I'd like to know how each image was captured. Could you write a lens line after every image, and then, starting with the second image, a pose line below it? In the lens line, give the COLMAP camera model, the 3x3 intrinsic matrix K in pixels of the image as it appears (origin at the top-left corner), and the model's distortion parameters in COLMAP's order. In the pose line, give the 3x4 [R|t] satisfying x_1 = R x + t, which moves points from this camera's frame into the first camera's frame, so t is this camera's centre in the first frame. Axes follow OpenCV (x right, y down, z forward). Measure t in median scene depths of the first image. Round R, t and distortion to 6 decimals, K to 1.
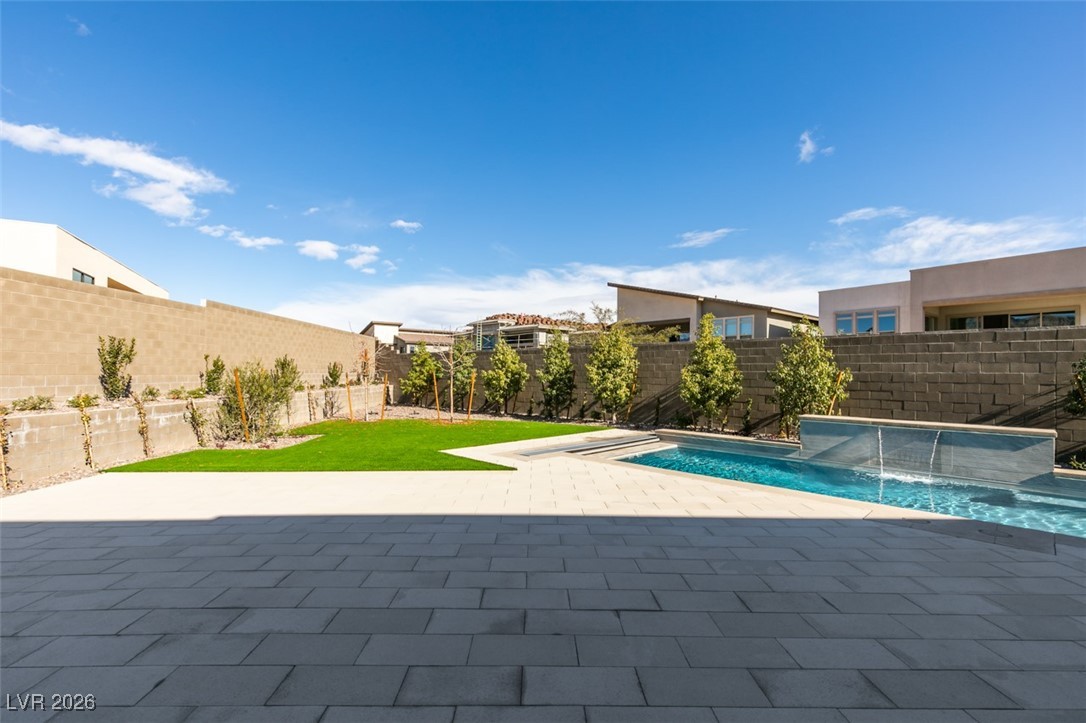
lens RADIAL K [[485.7, 0, 541.1], [0, 485.7, 365.1], [0, 0, 1]] dist [0.005293, -0.000241]
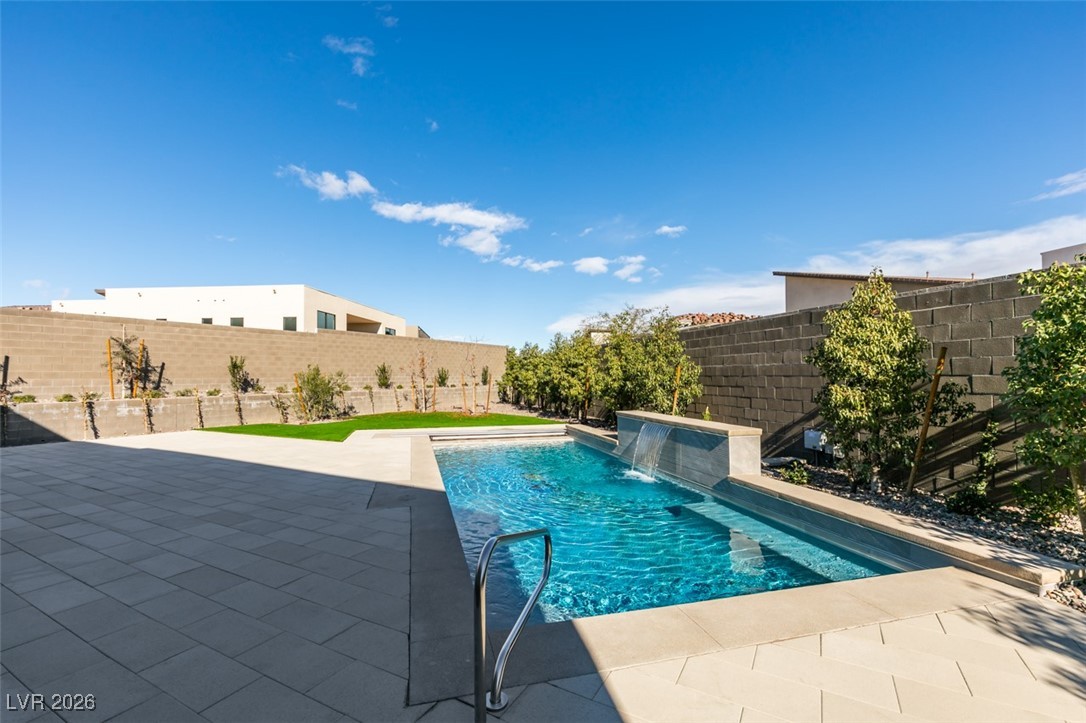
lens RADIAL K [[485.7, 0, 544.6], [0, 485.7, 357.5], [0, 0, 1]] dist [0.005293, -0.000241]
pose [[0.862108, -0.032552, -0.505679, 0.749583], [0.020788, 0.999366, -0.028892, 0.017183], [0.506299, 0.014396, 0.862238, 0.054259]]
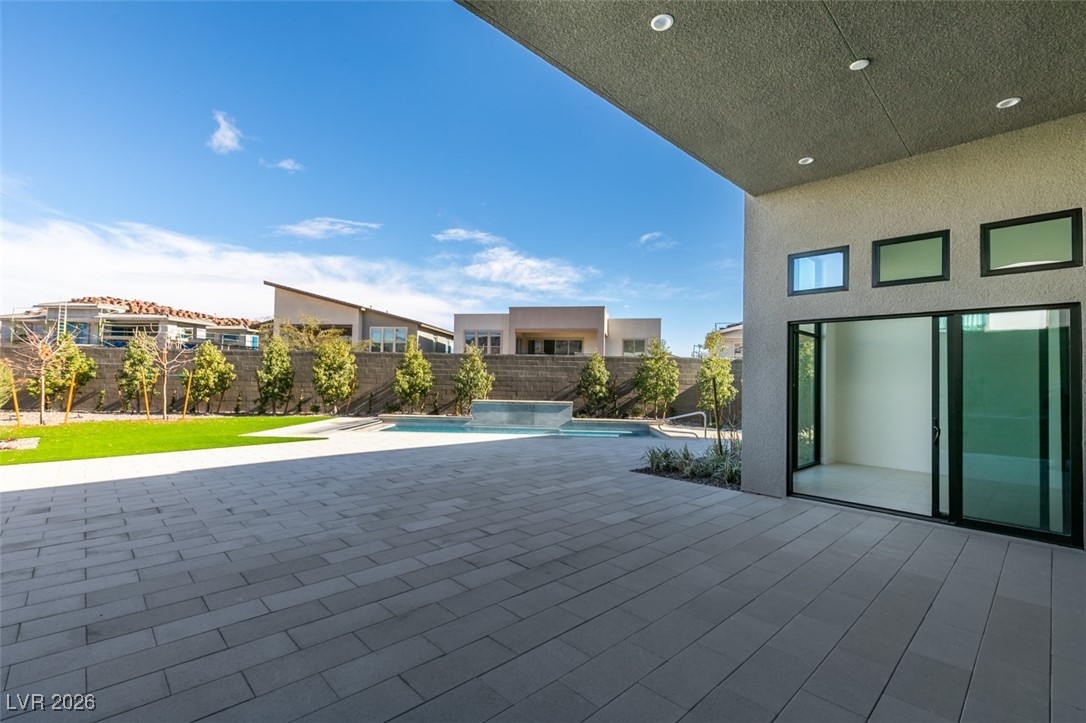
lens RADIAL K [[485.7, 0, 541.6], [0, 485.7, 366.3], [0, 0, 1]] dist [0.005293, -0.000241]
pose [[0.735619, 0.019702, 0.677109, -0.382114], [-0.021800, 0.999748, -0.005406, -0.011165], [-0.677045, -0.010784, 0.735862, -0.367104]]
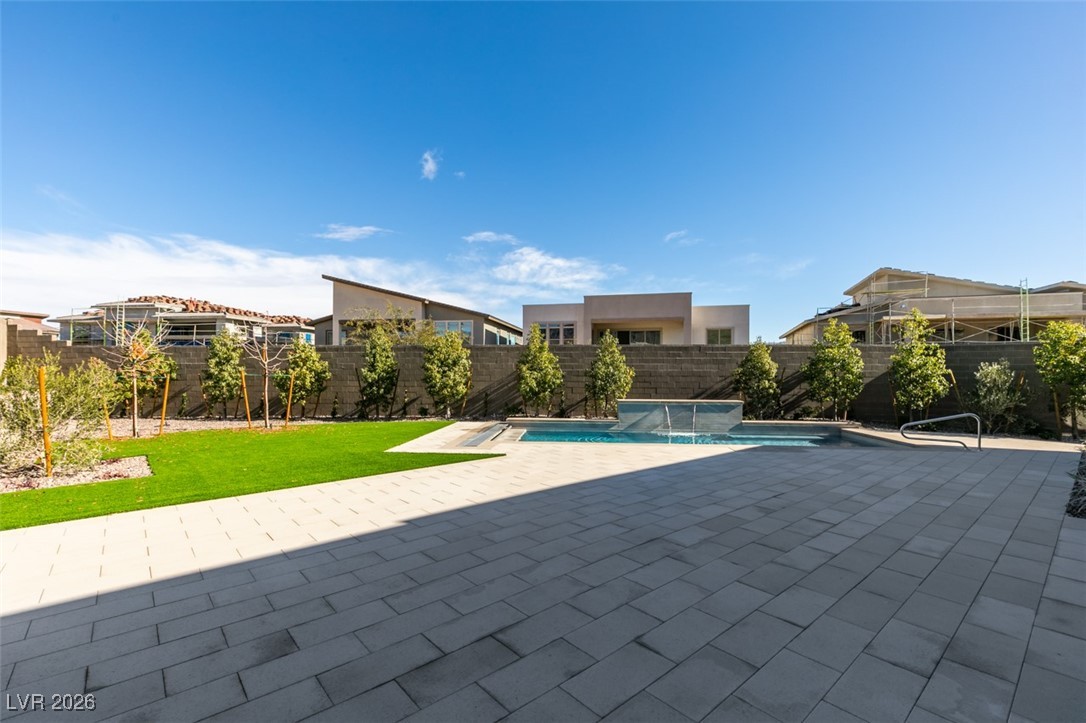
lens RADIAL K [[485.7, 0, 540.4], [0, 485.7, 367.3], [0, 0, 1]] dist [0.005293, -0.000241]
pose [[0.768180, -0.000954, 0.640233, -0.469362], [-0.005535, 0.999952, 0.008131, -0.003226], [-0.640210, -0.009790, 0.768137, 0.034208]]
